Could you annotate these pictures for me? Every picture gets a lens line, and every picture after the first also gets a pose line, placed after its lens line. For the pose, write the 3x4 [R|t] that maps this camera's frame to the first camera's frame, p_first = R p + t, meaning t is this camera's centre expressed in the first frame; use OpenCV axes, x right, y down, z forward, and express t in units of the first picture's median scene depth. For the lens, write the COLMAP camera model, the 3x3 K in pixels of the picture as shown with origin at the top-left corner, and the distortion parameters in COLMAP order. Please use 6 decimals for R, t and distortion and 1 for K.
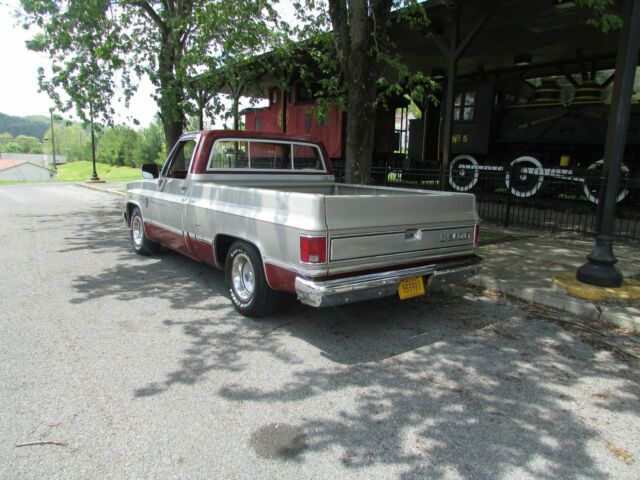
lens RADIAL K [[478.1, 0, 315.7], [0, 478.1, 240.7], [0, 0, 1]] dist [0.004586, -0.041747]
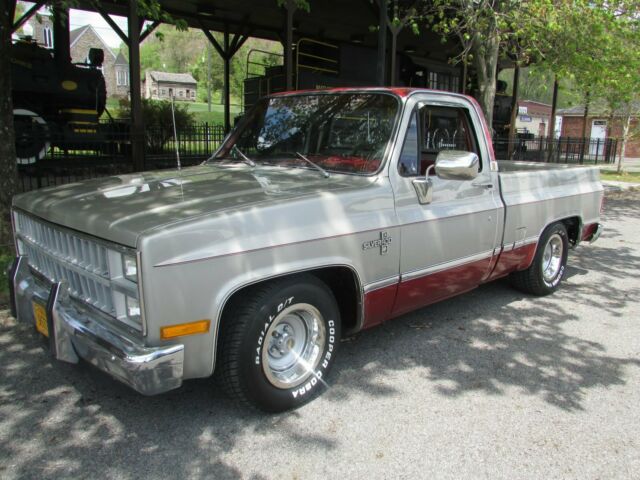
lens RADIAL K [[568.3, 0, 320.0], [0, 568.3, 240.0], [0, 0, 1]] dist [-0.054597, 0.008172]
pose [[-0.147937, -0.227255, 0.962533, -1.062054], [0.134721, 0.959539, 0.247255, -0.277723], [-0.979778, 0.166252, -0.111335, 1.409388]]
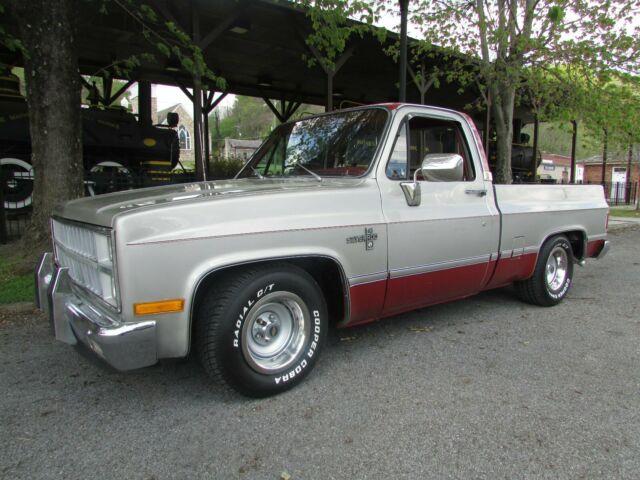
lens RADIAL K [[478.1, 0, 315.7], [0, 478.1, 240.7], [0, 0, 1]] dist [0.004586, -0.041747]
pose [[-0.032736, -0.146279, 0.988702, -1.015986], [0.159807, 0.975739, 0.149652, -0.199221], [-0.986605, 0.162900, -0.008566, 1.335582]]
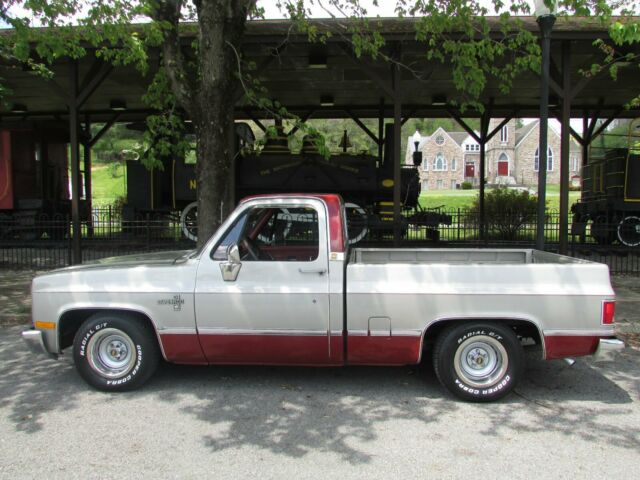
lens RADIAL K [[568.3, 0, 320.0], [0, 568.3, 240.0], [0, 0, 1]] dist [-0.054597, 0.008172]
pose [[0.642532, -0.078015, 0.762277, -1.023869], [0.144518, 0.989288, -0.020568, -0.156657], [-0.752507, 0.123378, 0.646924, 0.448974]]
